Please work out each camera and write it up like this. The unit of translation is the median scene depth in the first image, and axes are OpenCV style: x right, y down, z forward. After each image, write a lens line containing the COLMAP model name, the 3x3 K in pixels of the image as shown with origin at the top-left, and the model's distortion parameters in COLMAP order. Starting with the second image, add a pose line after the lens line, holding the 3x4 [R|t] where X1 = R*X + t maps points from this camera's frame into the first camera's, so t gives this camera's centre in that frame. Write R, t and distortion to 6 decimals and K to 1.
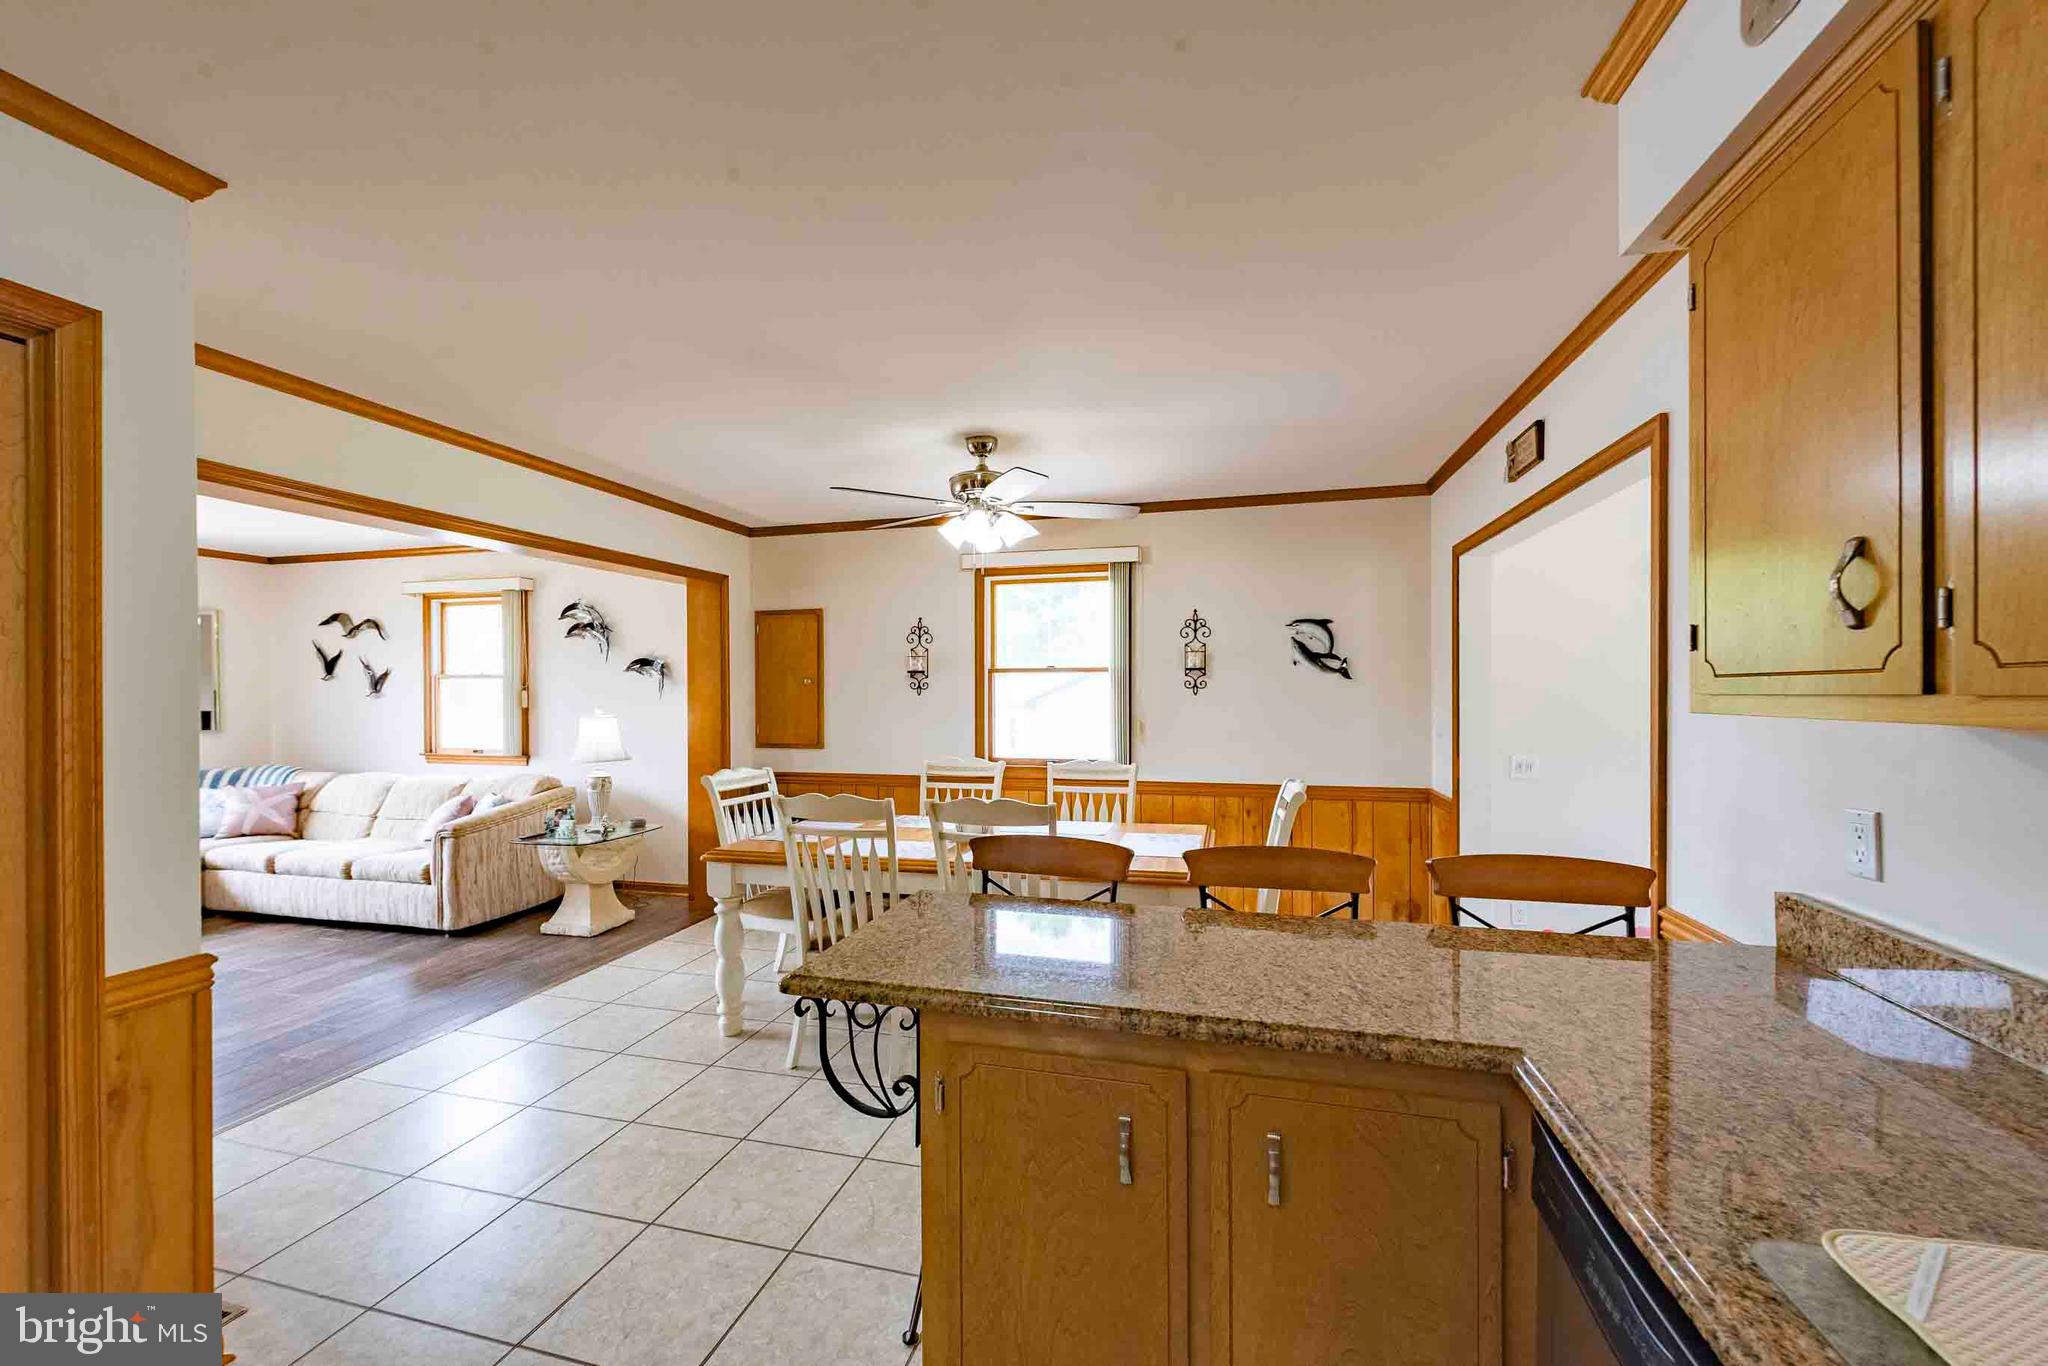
lens RADIAL K [[800.1, 0, 1005.7], [0, 800.1, 696.6], [0, 0, 1]] dist [0.009285, -0.001677]
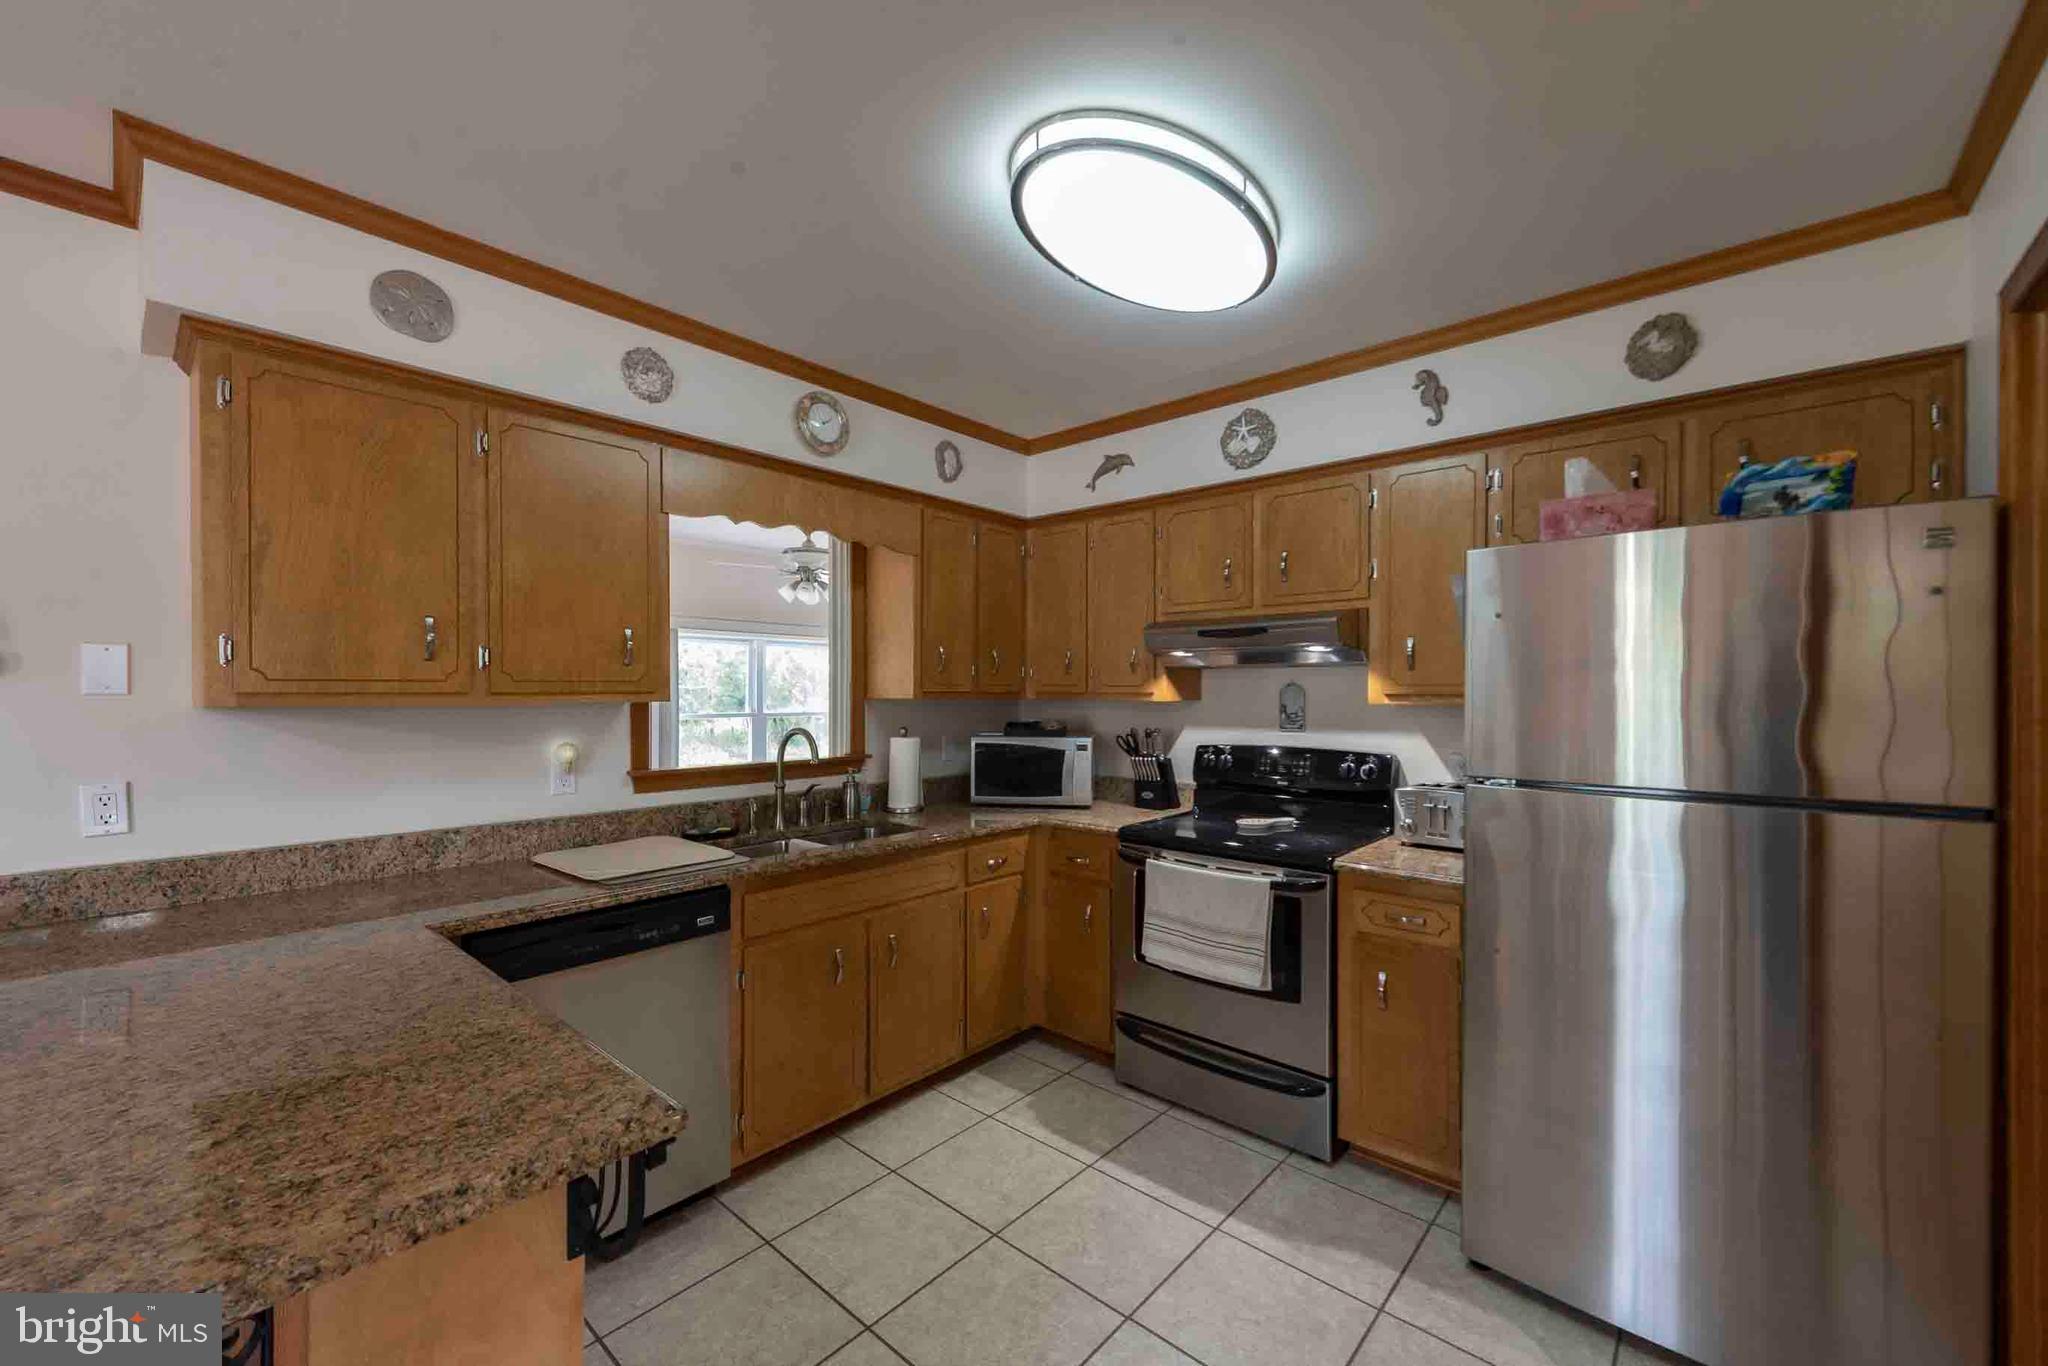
lens RADIAL K [[800.1, 0, 995.1], [0, 800.1, 696.6], [0, 0, 1]] dist [0.009285, -0.001677]
pose [[-0.887643, 0.002495, 0.460525, -0.239720], [0.007540, 0.999930, 0.009115, 0.000027], [-0.460470, 0.011563, -0.887600, 0.447558]]
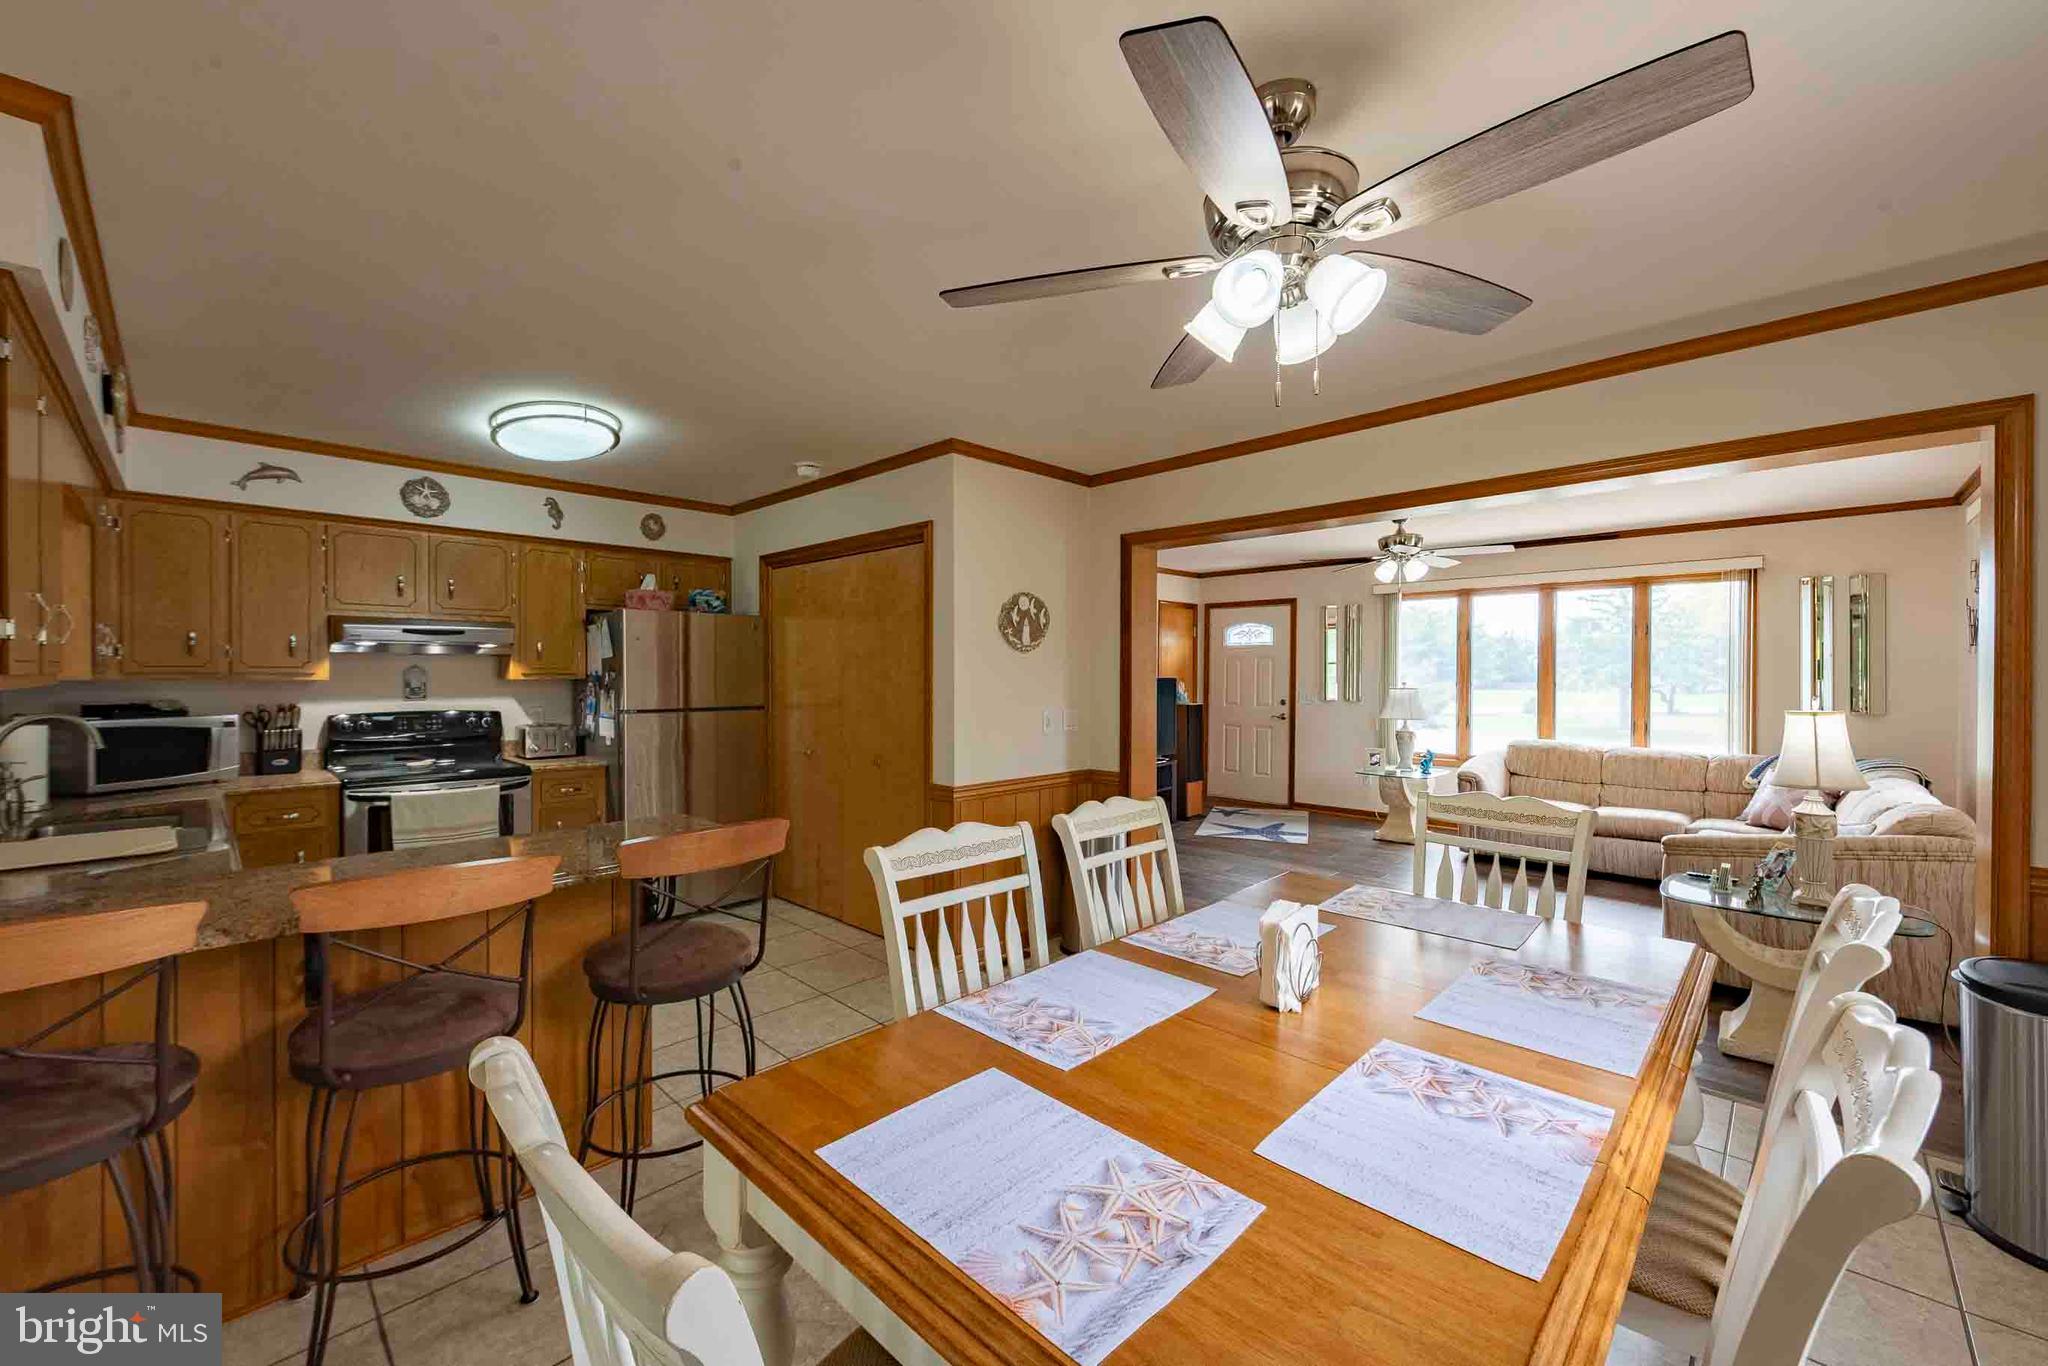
lens RADIAL K [[800.1, 0, 1029.2], [0, 800.1, 675.7], [0, 0, 1]] dist [0.009285, -0.001677]
pose [[-0.485999, 0.011243, -0.873887, 0.334552], [-0.006318, 0.999846, 0.016377, -0.011790], [0.873936, 0.013480, -0.485853, 0.835631]]
